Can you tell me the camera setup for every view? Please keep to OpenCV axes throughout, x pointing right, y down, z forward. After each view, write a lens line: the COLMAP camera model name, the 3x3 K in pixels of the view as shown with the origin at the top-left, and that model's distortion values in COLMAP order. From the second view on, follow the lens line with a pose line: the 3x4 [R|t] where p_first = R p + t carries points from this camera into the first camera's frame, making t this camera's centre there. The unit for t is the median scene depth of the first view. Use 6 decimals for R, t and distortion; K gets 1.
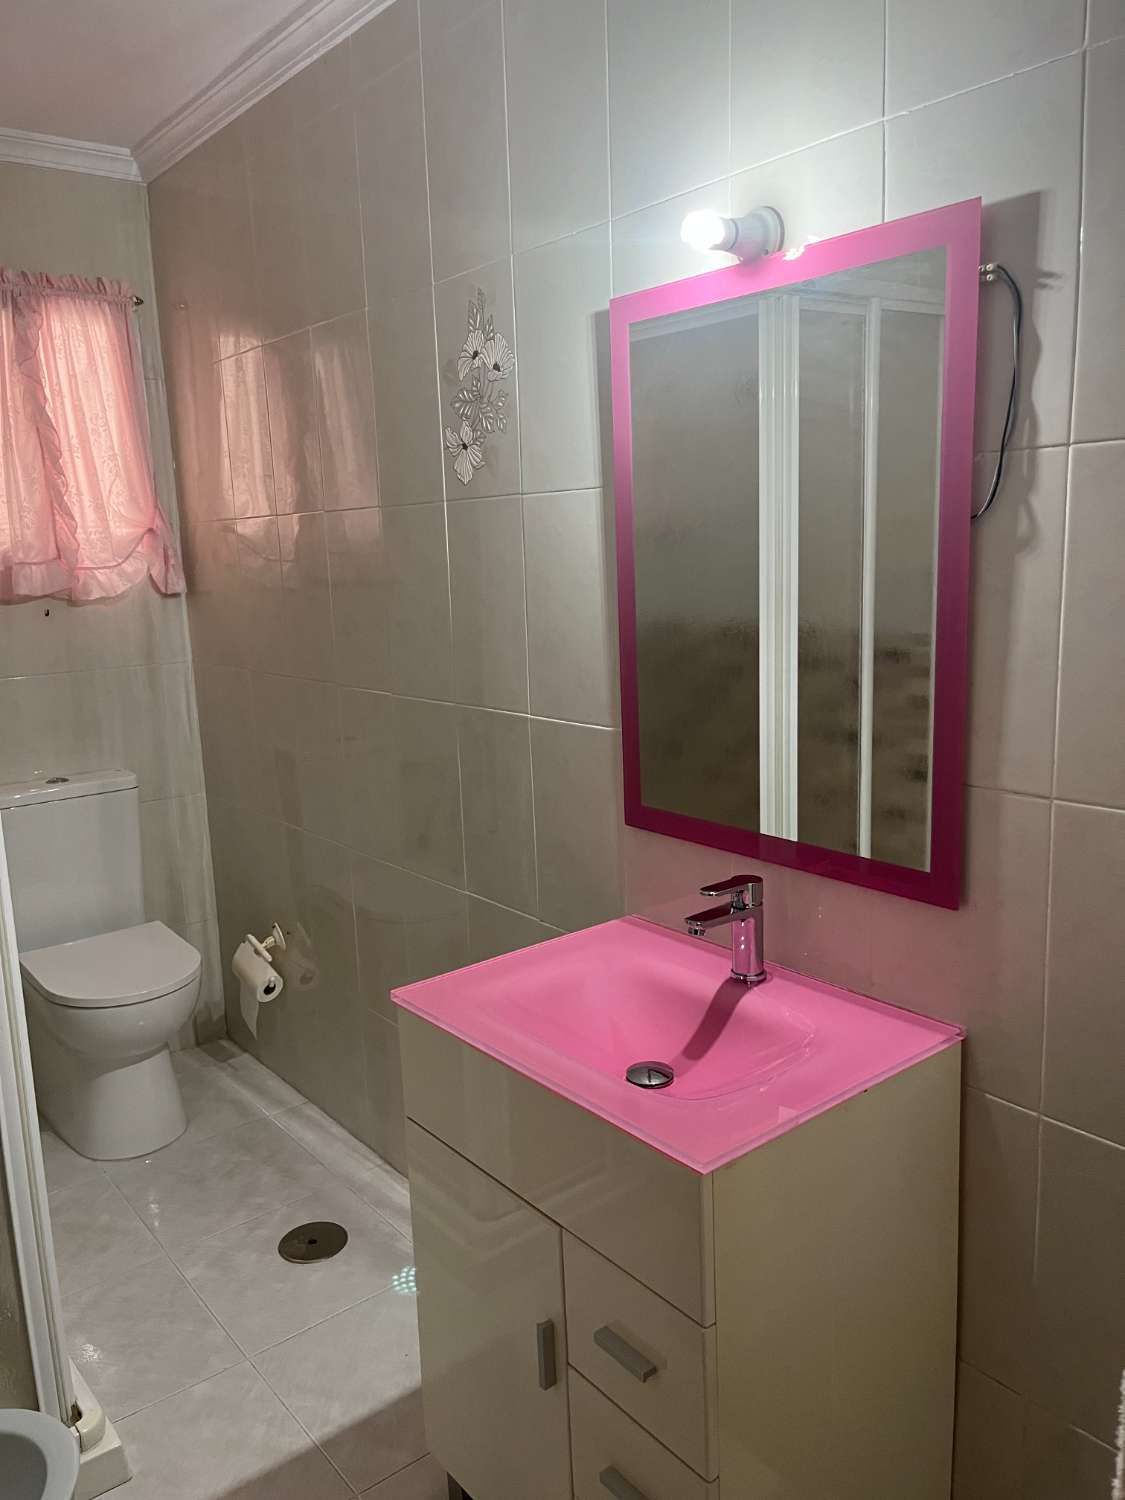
lens RADIAL K [[1138.7, 0, 566.5], [0, 1138.7, 762.8], [0, 0, 1]] dist [0.082459, -0.106853]
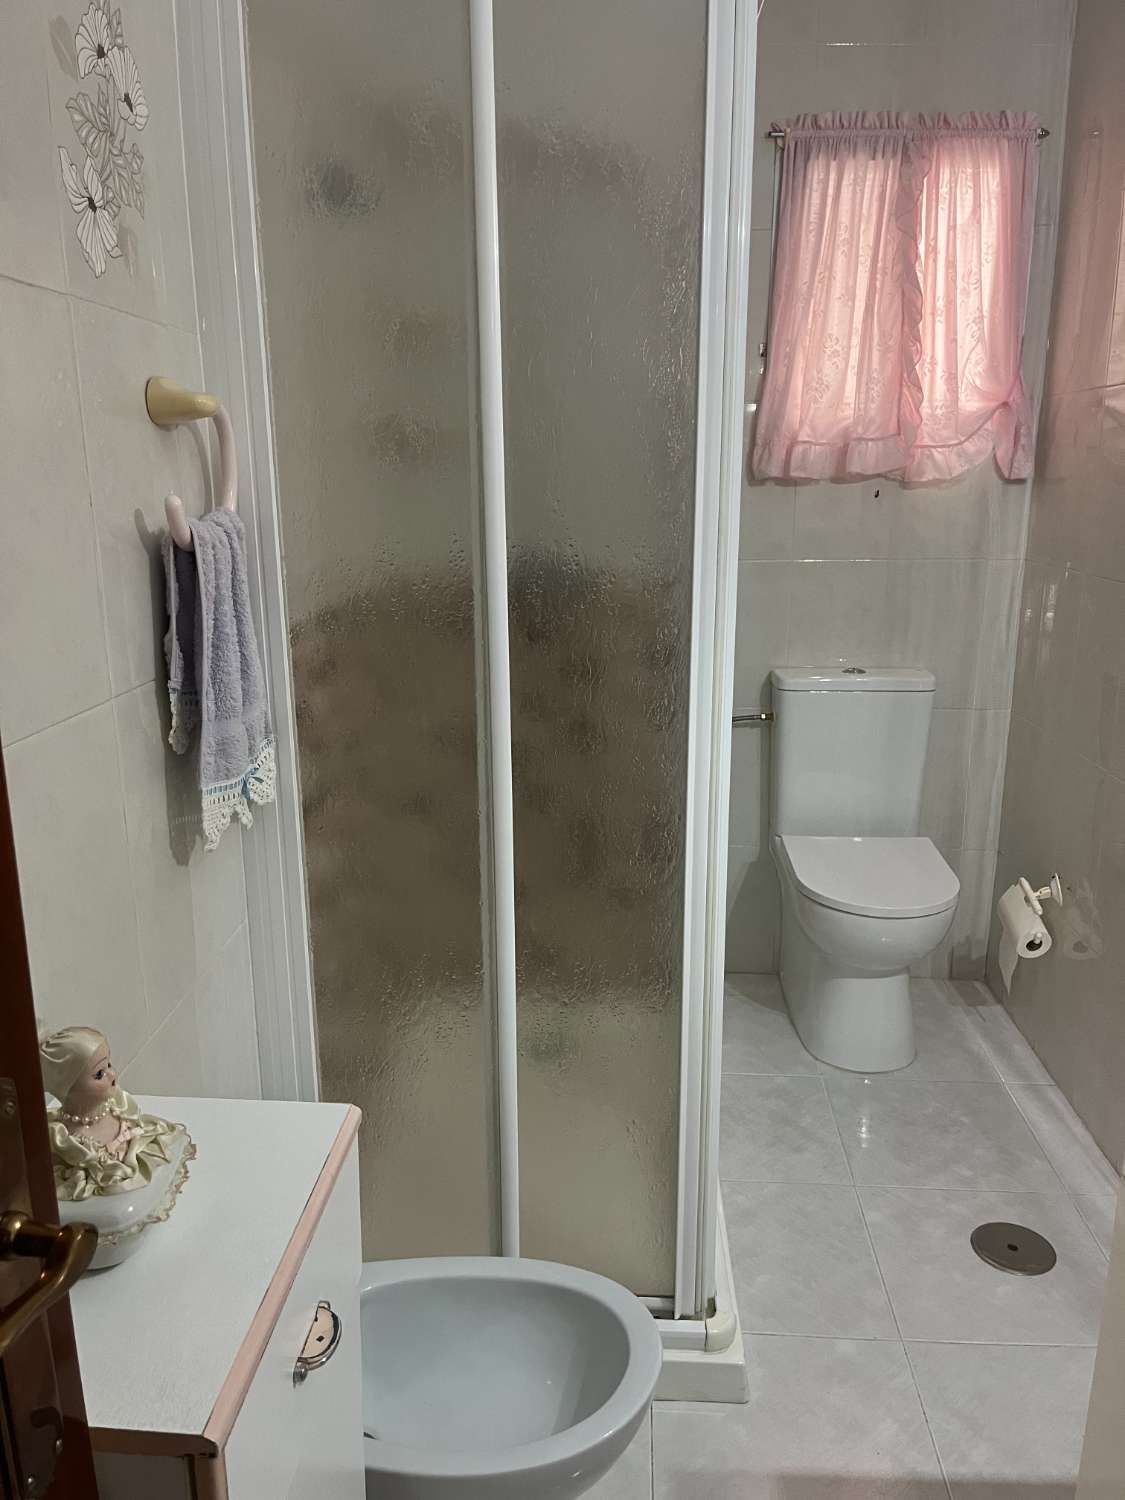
lens RADIAL K [[1138.7, 0, 566.5], [0, 1138.7, 762.8], [0, 0, 1]] dist [0.082459, -0.106853]
pose [[0.740334, 0.196766, -0.642797, 0.012278], [-0.149901, 0.980448, 0.127478, 0.004670], [0.655313, 0.001980, 0.755355, 0.118164]]
